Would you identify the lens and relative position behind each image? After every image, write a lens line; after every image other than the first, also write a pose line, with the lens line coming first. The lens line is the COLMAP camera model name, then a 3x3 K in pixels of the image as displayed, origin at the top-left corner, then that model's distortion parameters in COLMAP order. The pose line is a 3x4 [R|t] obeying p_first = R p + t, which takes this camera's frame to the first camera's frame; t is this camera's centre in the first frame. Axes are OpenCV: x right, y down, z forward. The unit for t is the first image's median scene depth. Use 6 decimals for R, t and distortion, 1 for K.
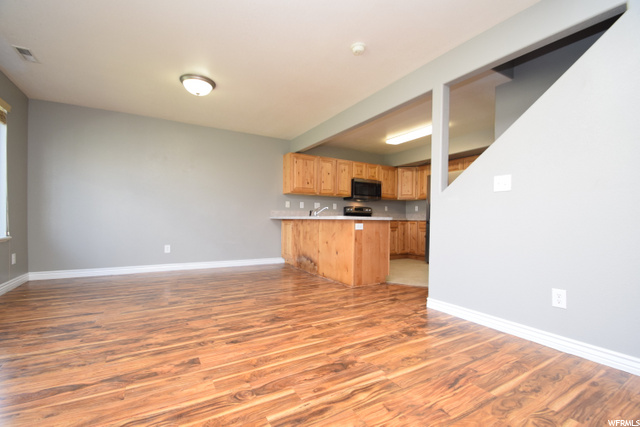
lens RADIAL K [[280.9, 0, 320.0], [0, 280.9, 216.5], [0, 0, 1]] dist [-0.017613, -0.002695]
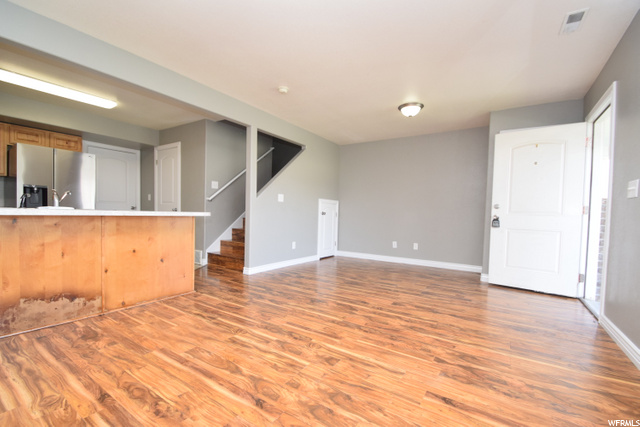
lens RADIAL K [[280.9, 0, 320.8], [0, 280.9, 214.3], [0, 0, 1]] dist [-0.017613, -0.002695]
pose [[-0.440620, -0.025074, 0.897344, -0.959164], [-0.034370, 0.999348, 0.011047, -0.018614], [-0.897036, -0.025974, -0.441194, 1.173375]]
